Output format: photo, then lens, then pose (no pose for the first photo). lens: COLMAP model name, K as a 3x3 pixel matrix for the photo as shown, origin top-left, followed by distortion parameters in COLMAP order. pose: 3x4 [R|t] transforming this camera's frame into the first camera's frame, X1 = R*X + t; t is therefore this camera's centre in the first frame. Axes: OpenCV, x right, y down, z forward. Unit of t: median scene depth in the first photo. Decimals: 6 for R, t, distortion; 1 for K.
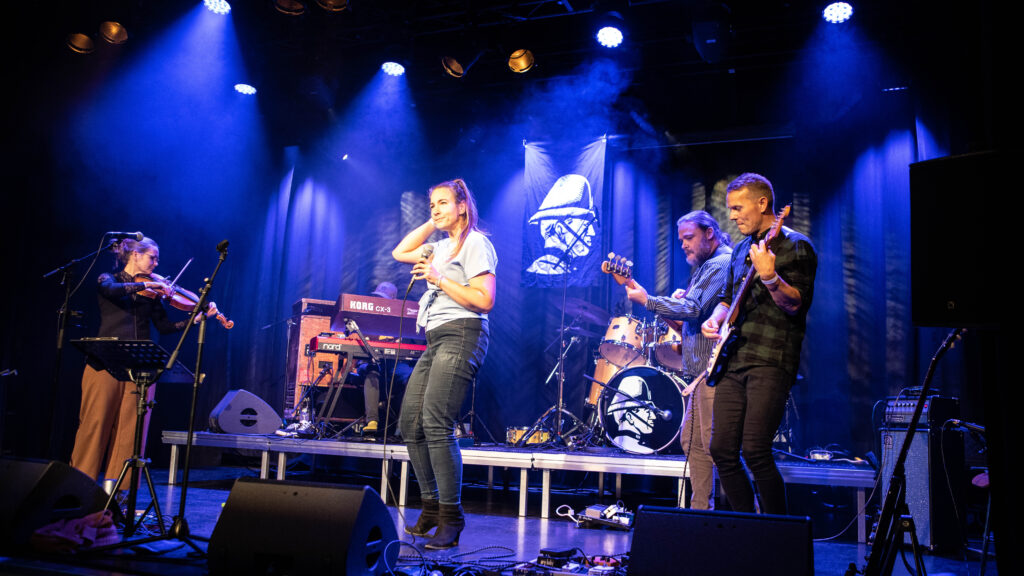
lens RADIAL K [[863.3, 0, 512.0], [0, 863.3, 288.0], [0, 0, 1]] dist [-0.081689, -0.001088]
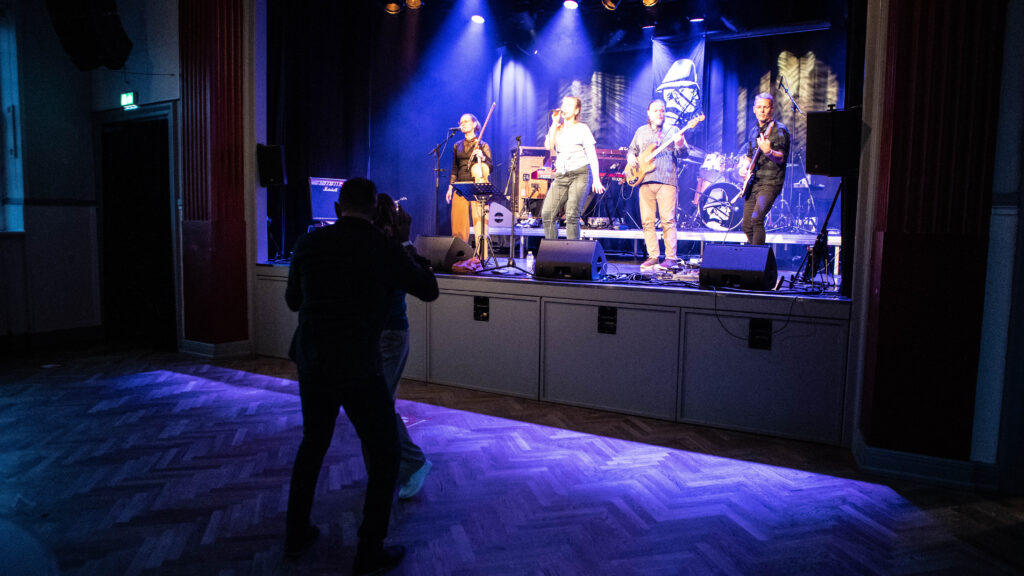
lens RADIAL K [[711.6, 0, 512.0], [0, 711.6, 288.0], [0, 0, 1]] dist [-0.071742, 0.000161]
pose [[0.984766, -0.012249, -0.173451, -0.024743], [0.054955, 0.968312, 0.243621, -0.067050], [0.164971, -0.249441, 0.954235, -0.449605]]
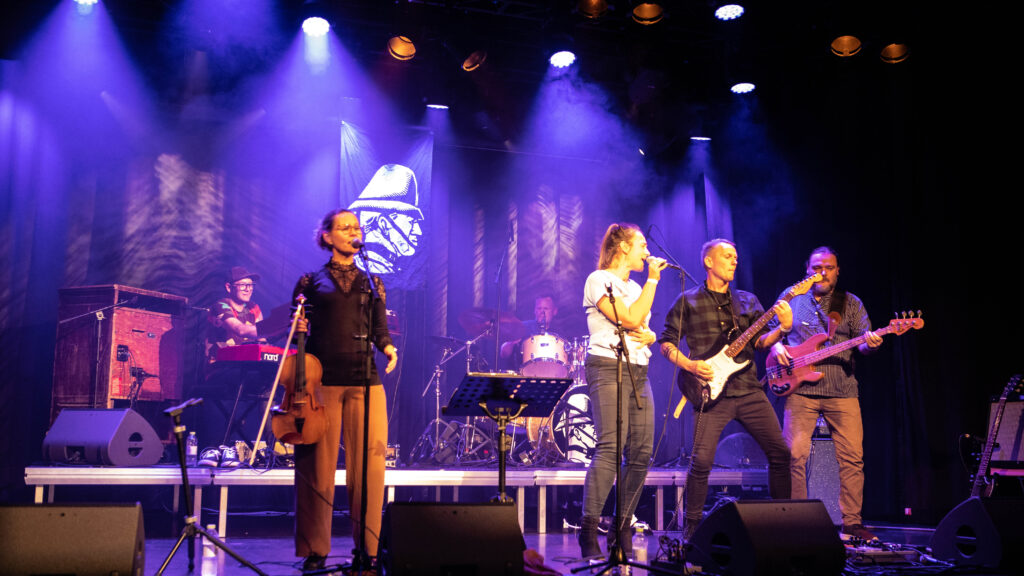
lens RADIAL K [[1136.2, 0, 512.0], [0, 1136.2, 288.0], [0, 0, 1]] dist [-0.015696, -0.025129]
pose [[0.747522, 0.056819, 0.661802, -0.736264], [-0.087969, 0.996027, 0.013848, -0.034178], [-0.658386, -0.068570, 0.749551, 0.013696]]
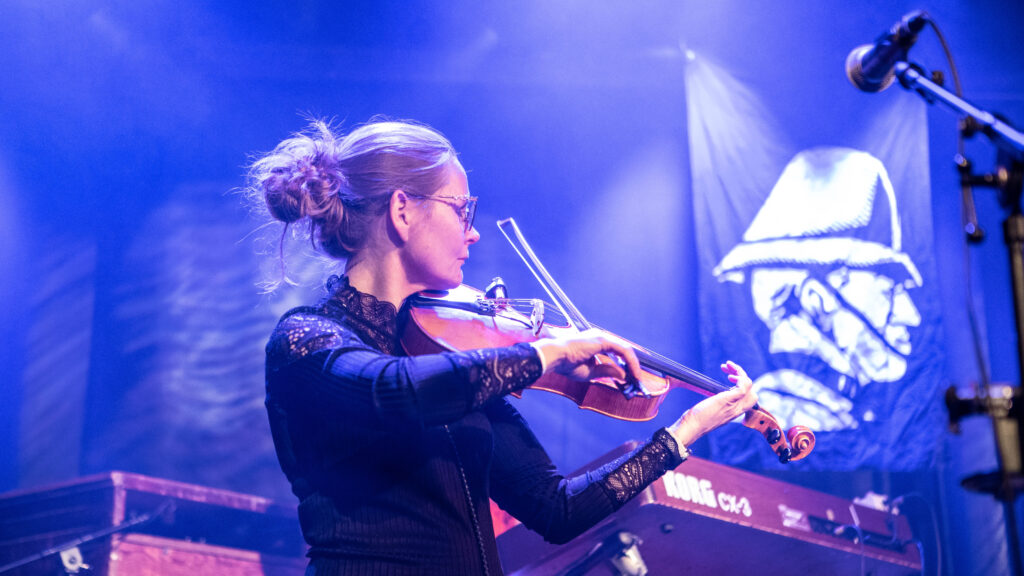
lens RADIAL K [[2005.0, 0, 512.0], [0, 2005.0, 288.0], [0, 0, 1]] dist [0.139523, 0.046765]
pose [[0.875681, 0.078883, 0.476403, -0.508765], [-0.024726, 0.992598, -0.118906, 0.030258], [-0.482257, 0.092344, 0.871149, 0.416899]]
